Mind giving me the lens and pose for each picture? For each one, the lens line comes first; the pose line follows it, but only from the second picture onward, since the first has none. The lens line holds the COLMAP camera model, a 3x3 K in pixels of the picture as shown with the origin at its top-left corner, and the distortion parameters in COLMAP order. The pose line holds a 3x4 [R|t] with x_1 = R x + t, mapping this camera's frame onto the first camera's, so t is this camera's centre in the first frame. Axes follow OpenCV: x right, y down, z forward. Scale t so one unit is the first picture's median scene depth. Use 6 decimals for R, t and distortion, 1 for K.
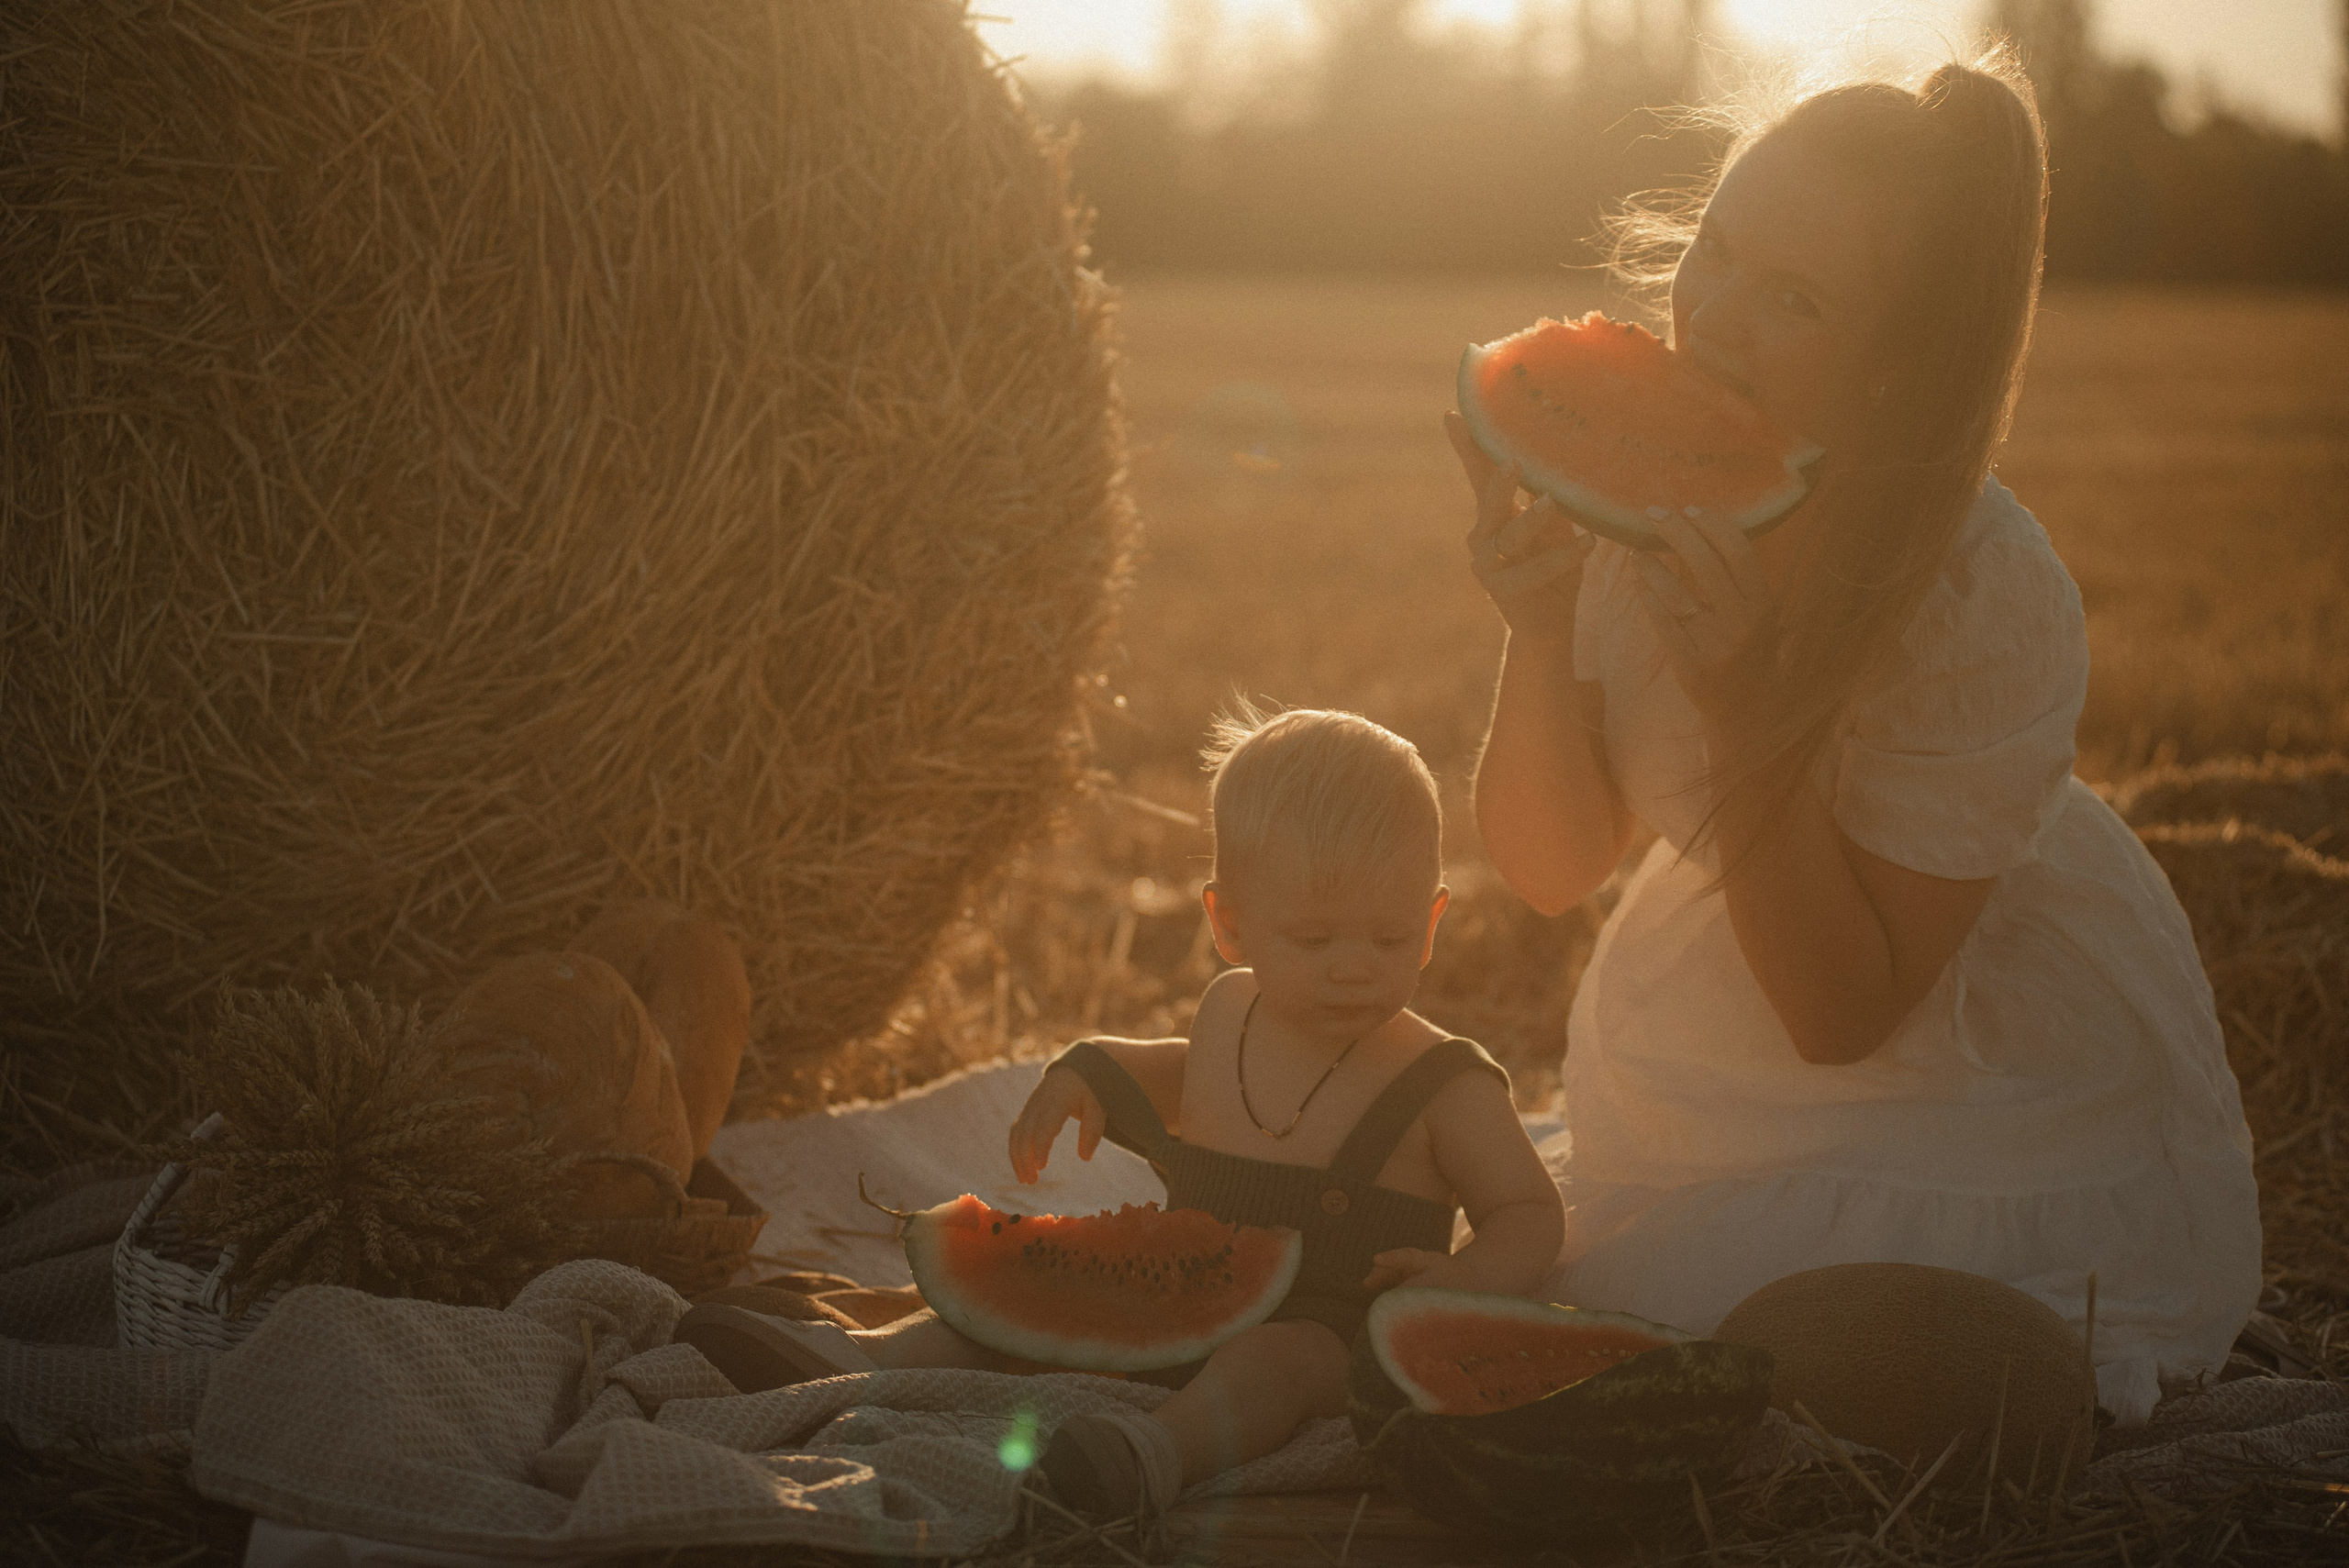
lens RADIAL K [[5900.7, 0, 1154.2], [0, 5900.7, 842.4], [0, 0, 1]] dist [-0.114333, 0.000000]
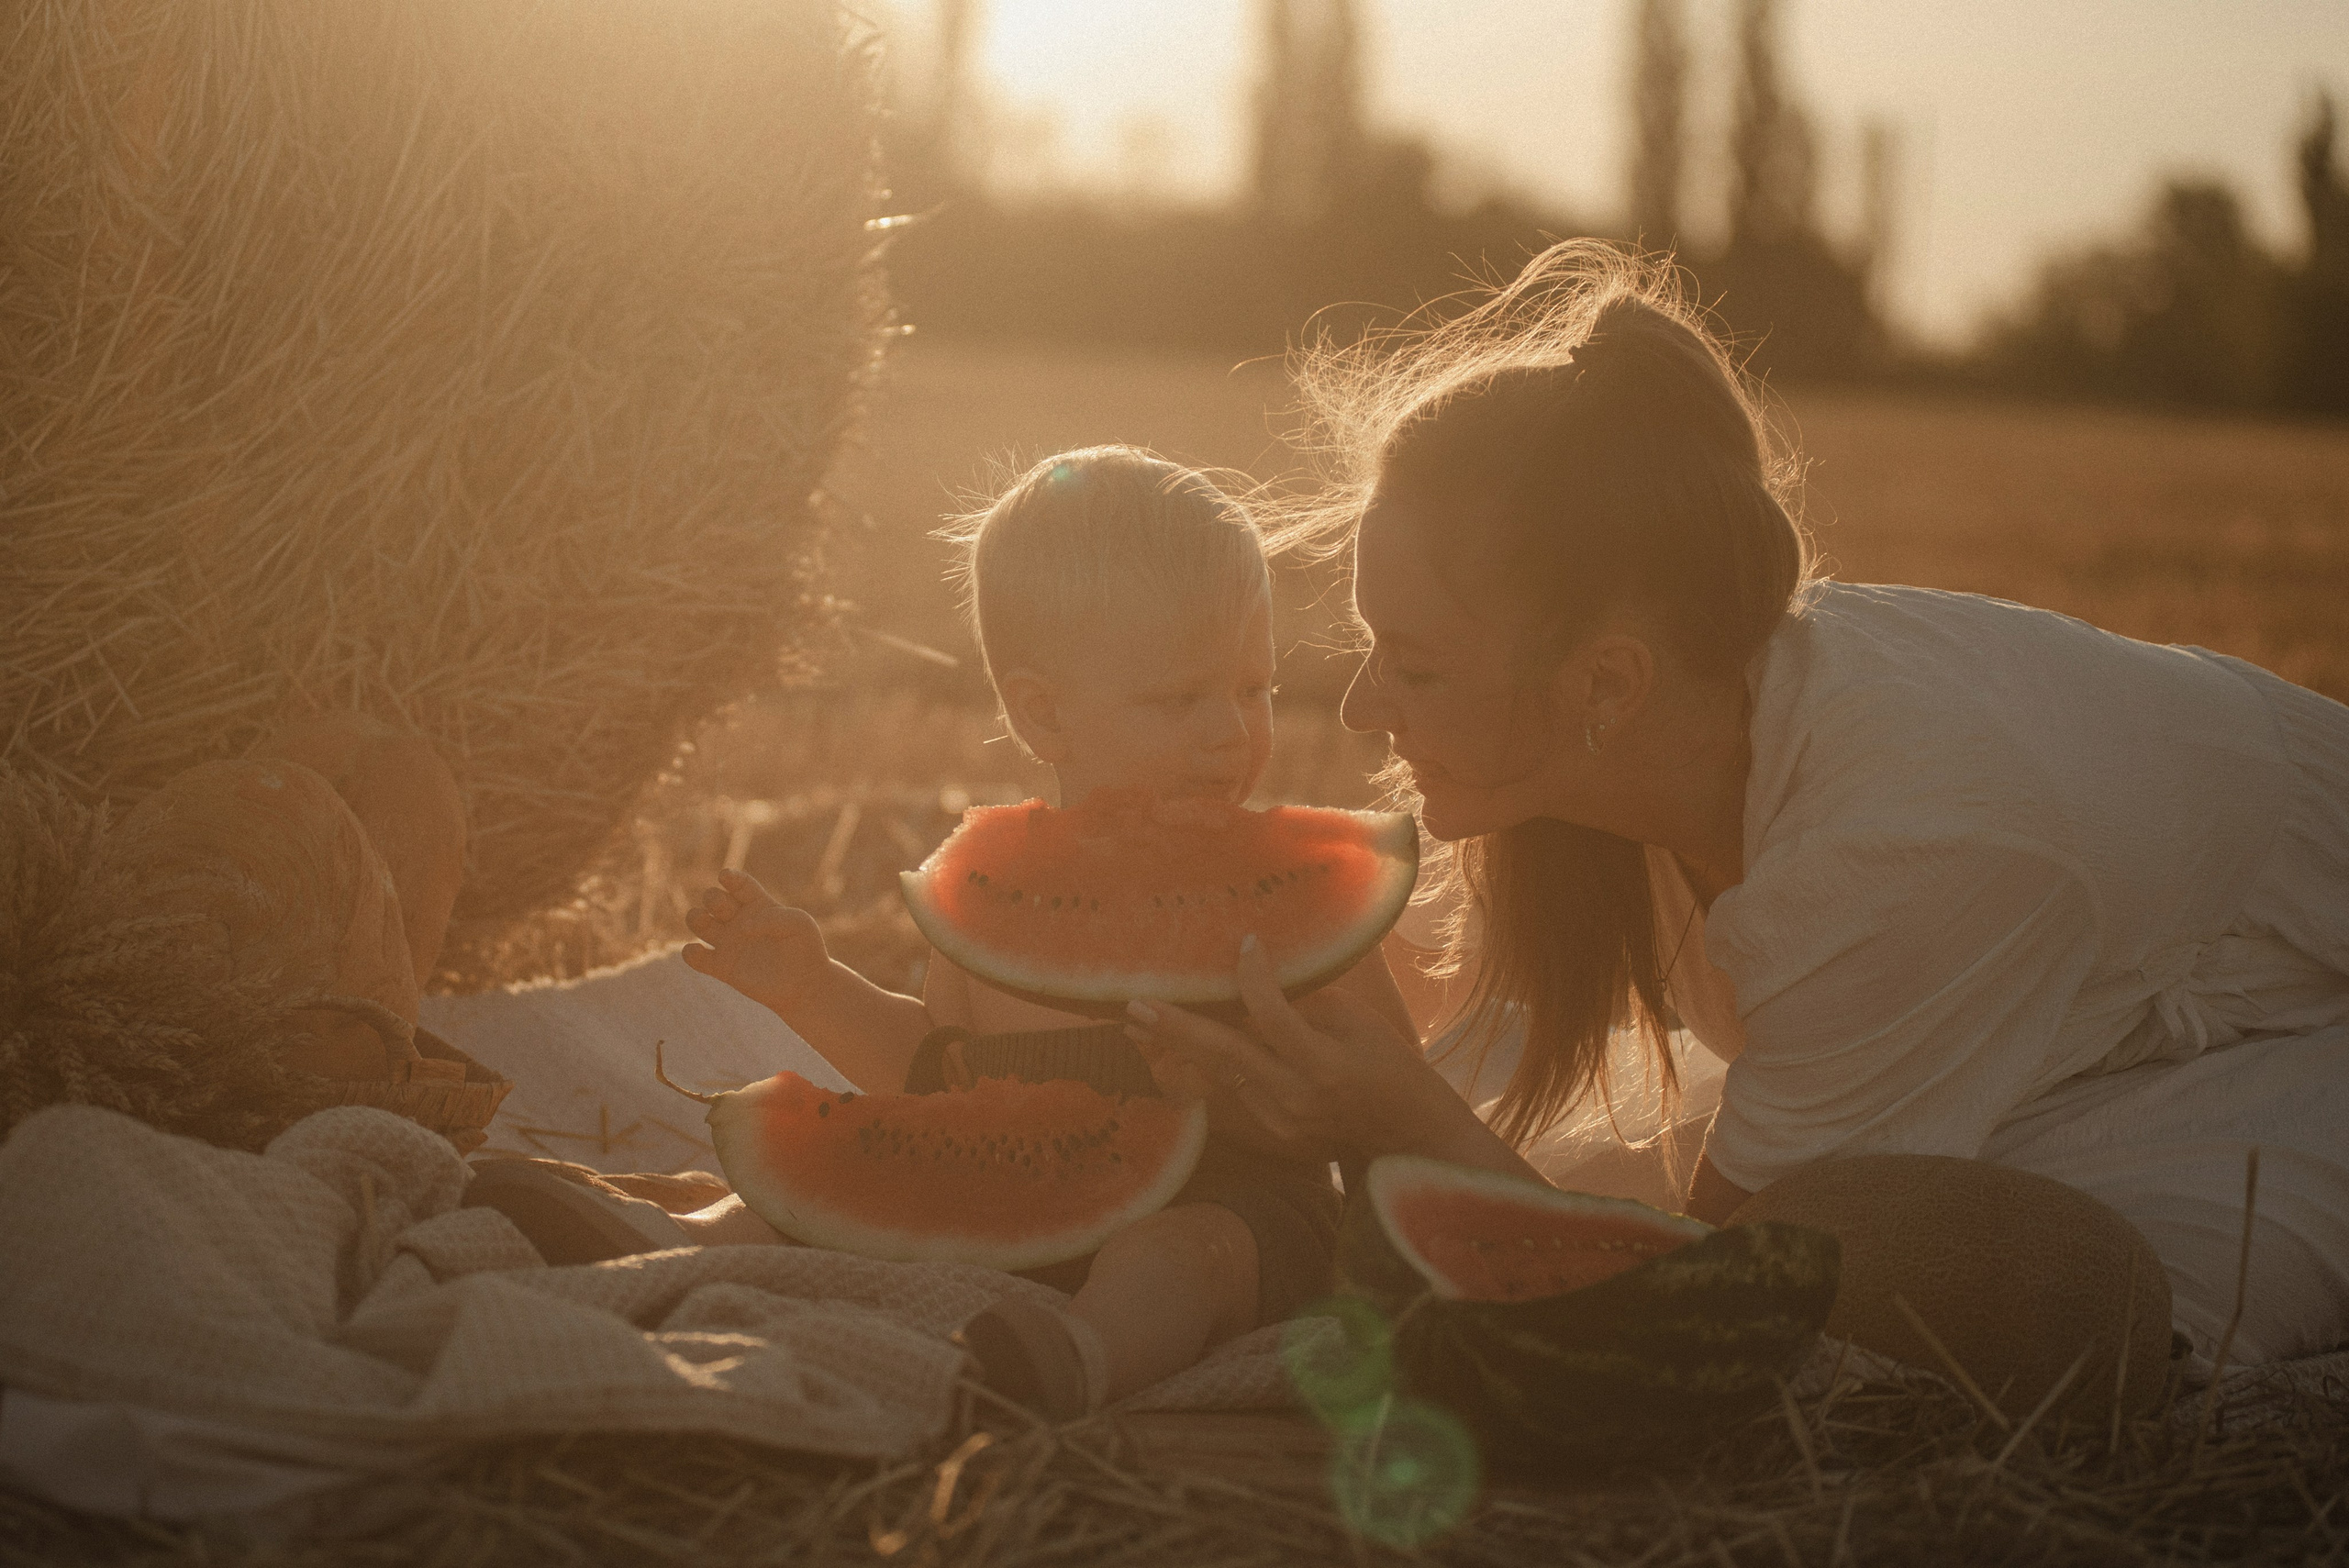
lens RADIAL K [[6246.3, 0, 1154.7], [0, 6246.3, 780.9], [0, 0, 1]] dist [-0.144867, 0.000000]
pose [[0.990982, 0.034470, 0.129484, -0.082740], [-0.031226, 0.999148, -0.027003, 0.038149], [-0.130305, 0.022716, 0.991214, 0.115352]]
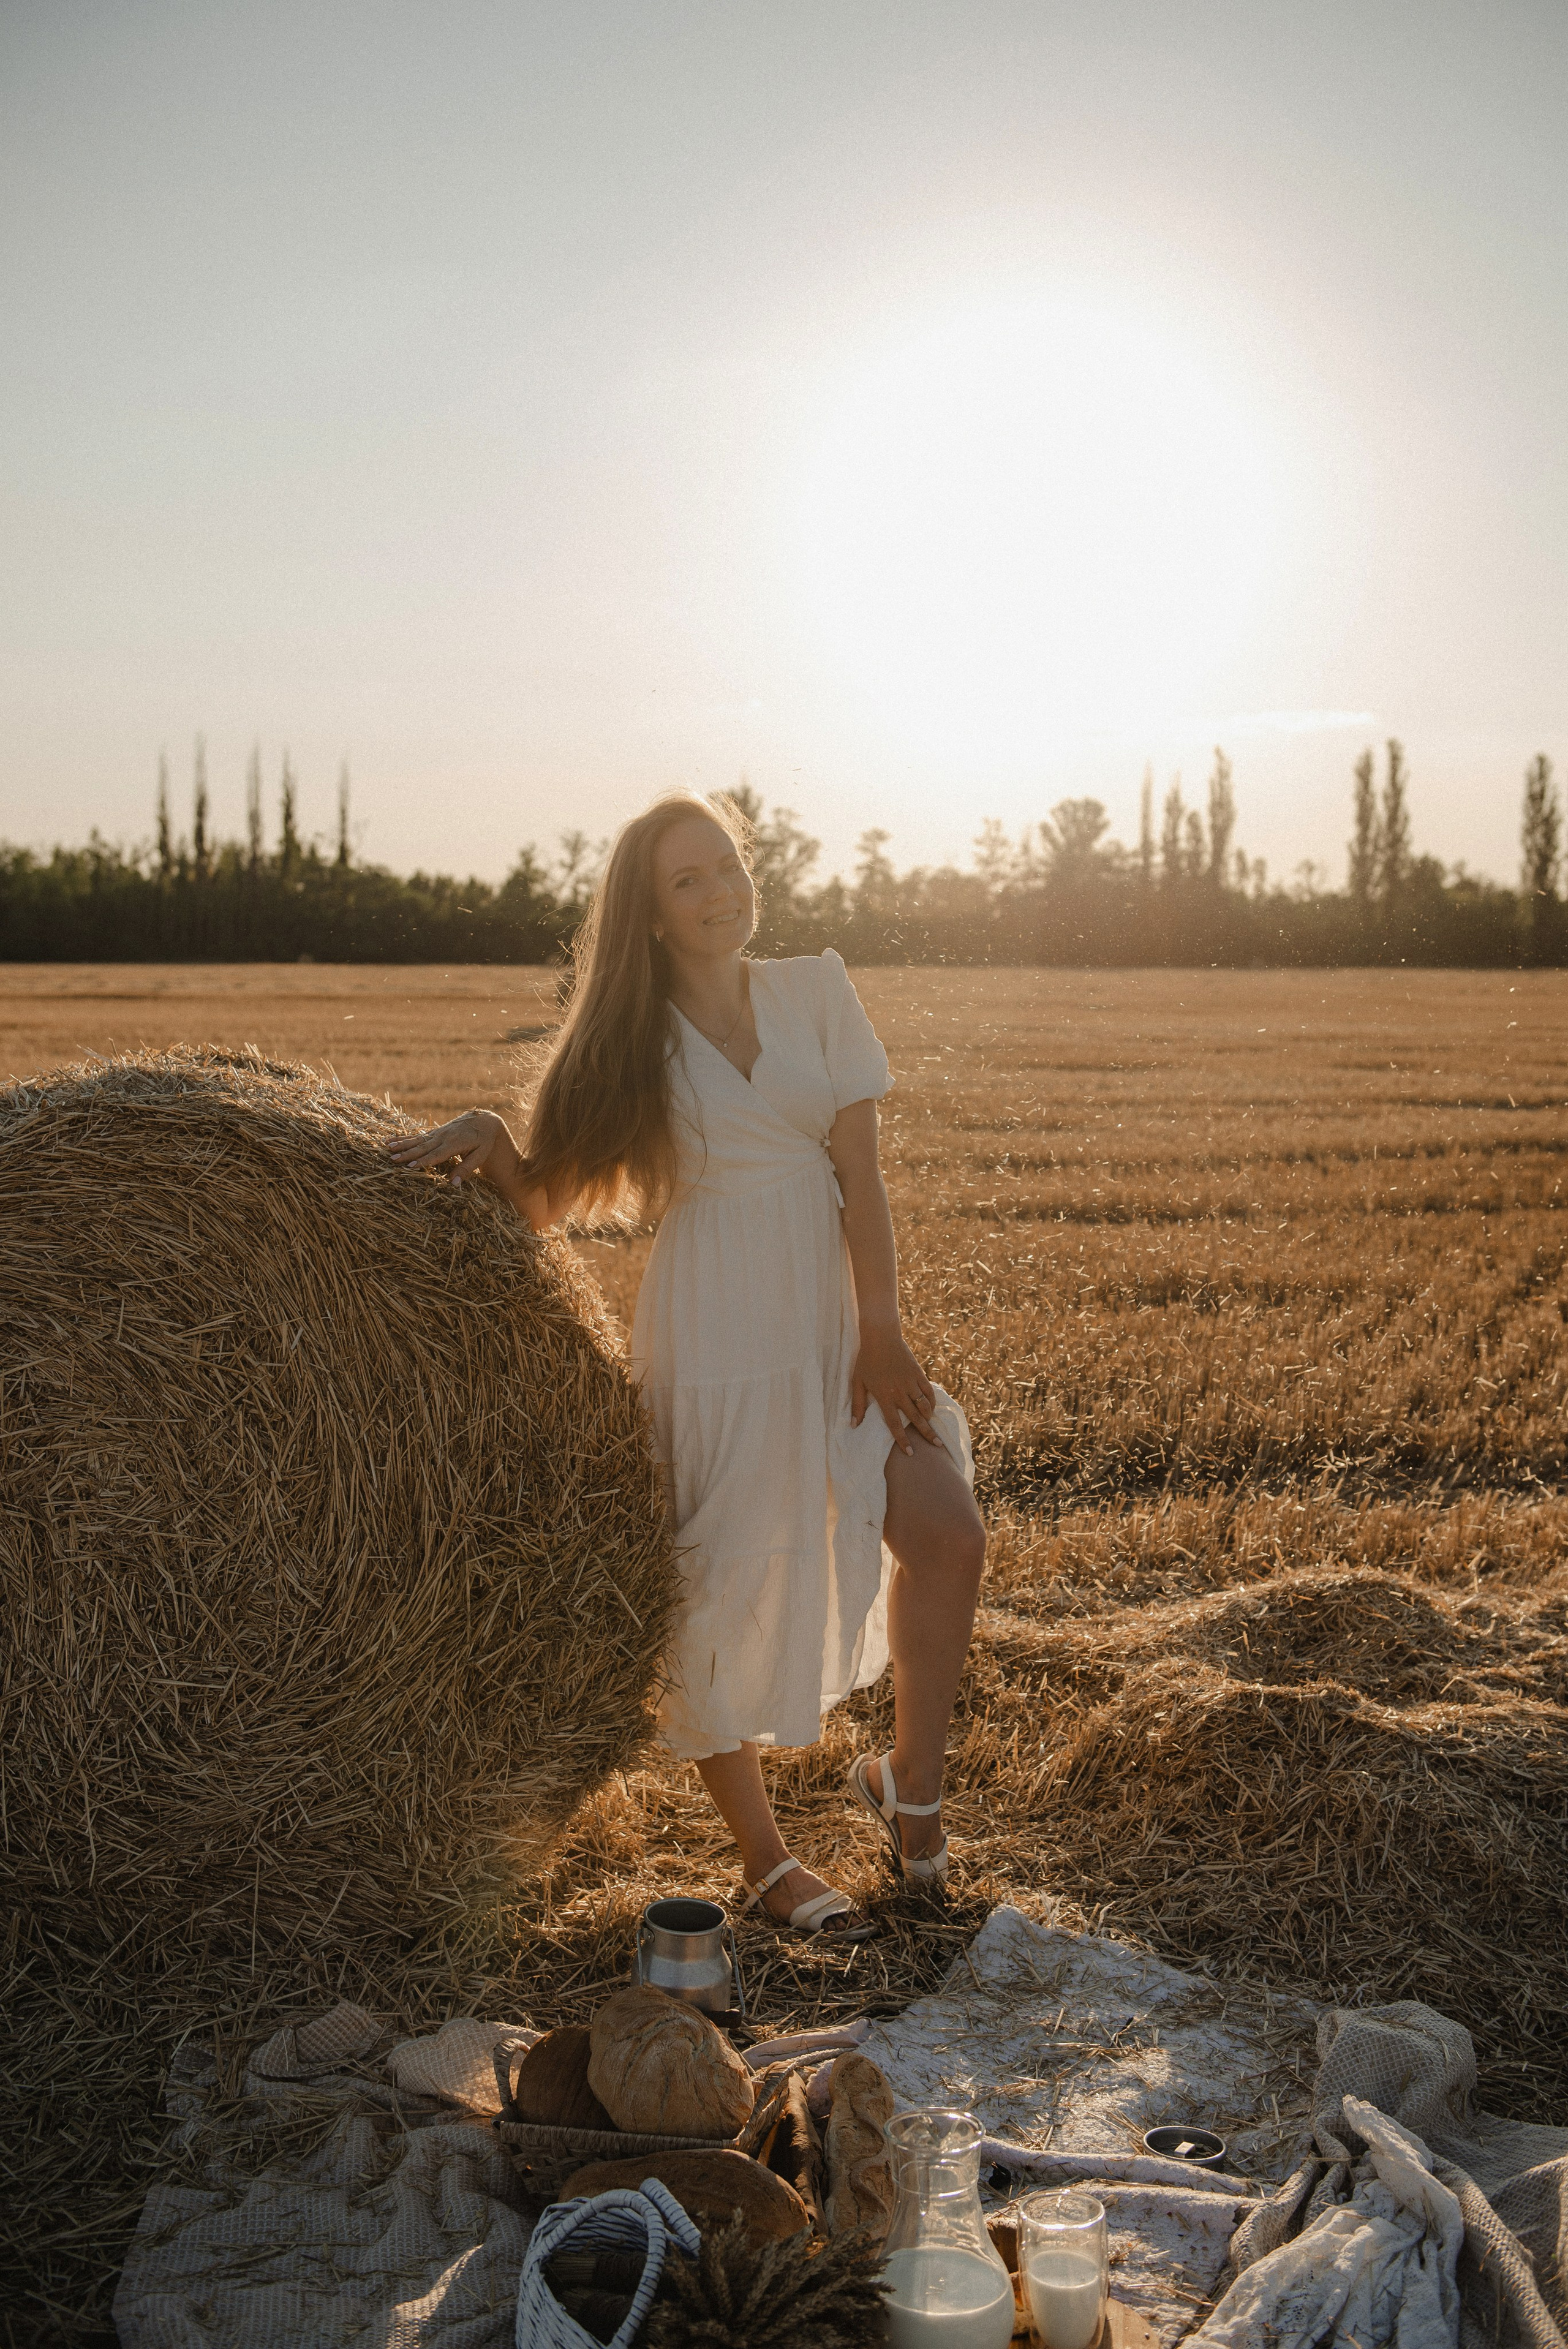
lens RADIAL K [[2633.5, 0, 787.4], [0, 2633.5, 1187.4], [0, 0, 1]] dist [0.058937, 0.000000]
pose [[0.997339, -0.000572, -0.072908, 0.092766], [0.000002, 0.999969, -0.007824, -0.178211], [0.072910, 0.007803, 0.997308, 0.206797]]
